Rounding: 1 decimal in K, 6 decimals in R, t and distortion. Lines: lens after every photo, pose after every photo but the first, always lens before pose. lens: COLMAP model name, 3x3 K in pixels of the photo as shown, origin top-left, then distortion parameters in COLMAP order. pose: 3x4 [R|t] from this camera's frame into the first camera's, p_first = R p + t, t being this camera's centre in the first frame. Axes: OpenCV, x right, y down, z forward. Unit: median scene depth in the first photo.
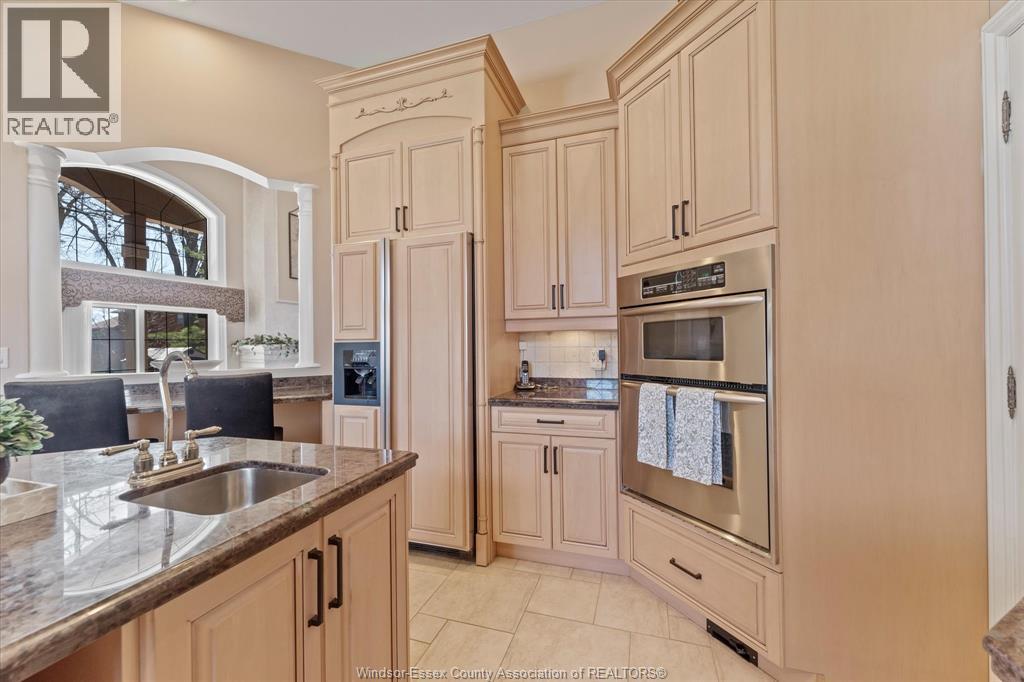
lens RADIAL K [[408.0, 0, 513.1], [0, 408.0, 343.1], [0, 0, 1]] dist [0.001007, 0.000092]
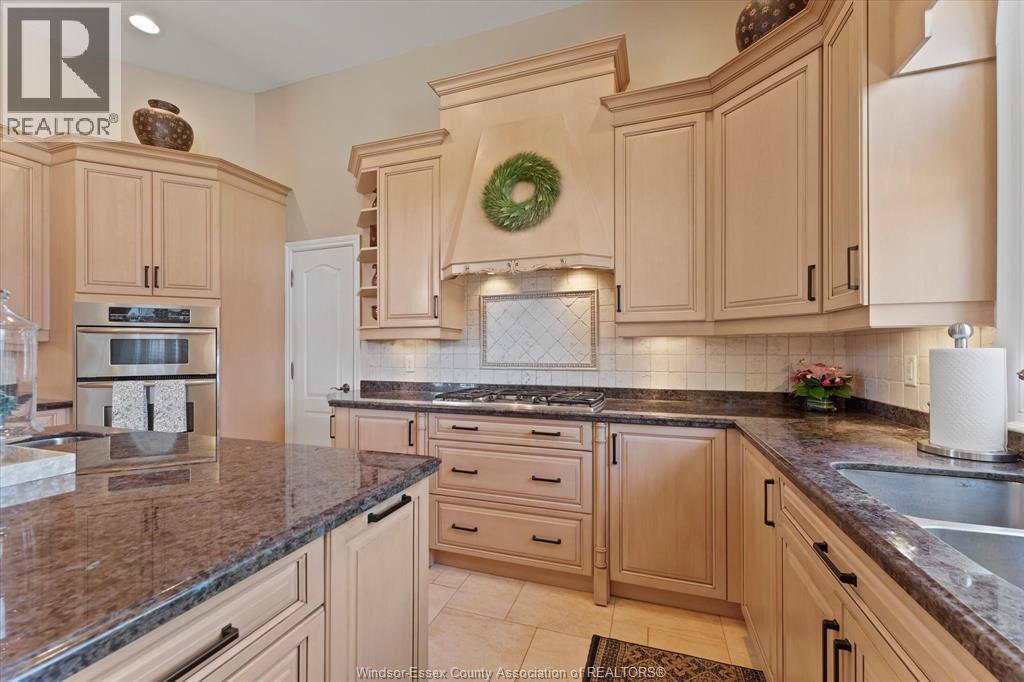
lens RADIAL K [[412.3, 0, 513.9], [0, 412.3, 349.9], [0, 0, 1]] dist [0.000580, 0.000112]
pose [[0.013516, 0.016273, 0.999776, -0.913105], [-0.000752, 0.999867, -0.016264, 0.008394], [-0.999908, -0.000532, 0.013527, -0.340430]]
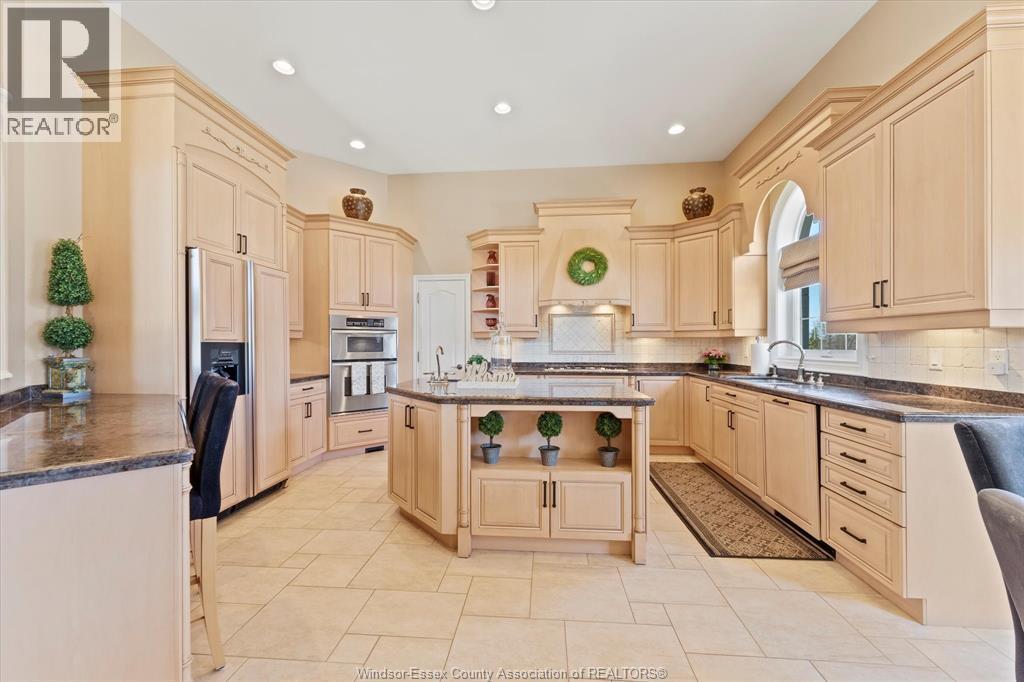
lens RADIAL K [[408.0, 0, 513.1], [0, 408.0, 343.1], [0, 0, 1]] dist [0.001007, 0.000092]
pose [[-0.232893, 0.017339, 0.972348, -1.838616], [0.002241, 0.999848, -0.017292, 0.023624], [-0.972500, -0.001848, -0.232896, 0.529095]]
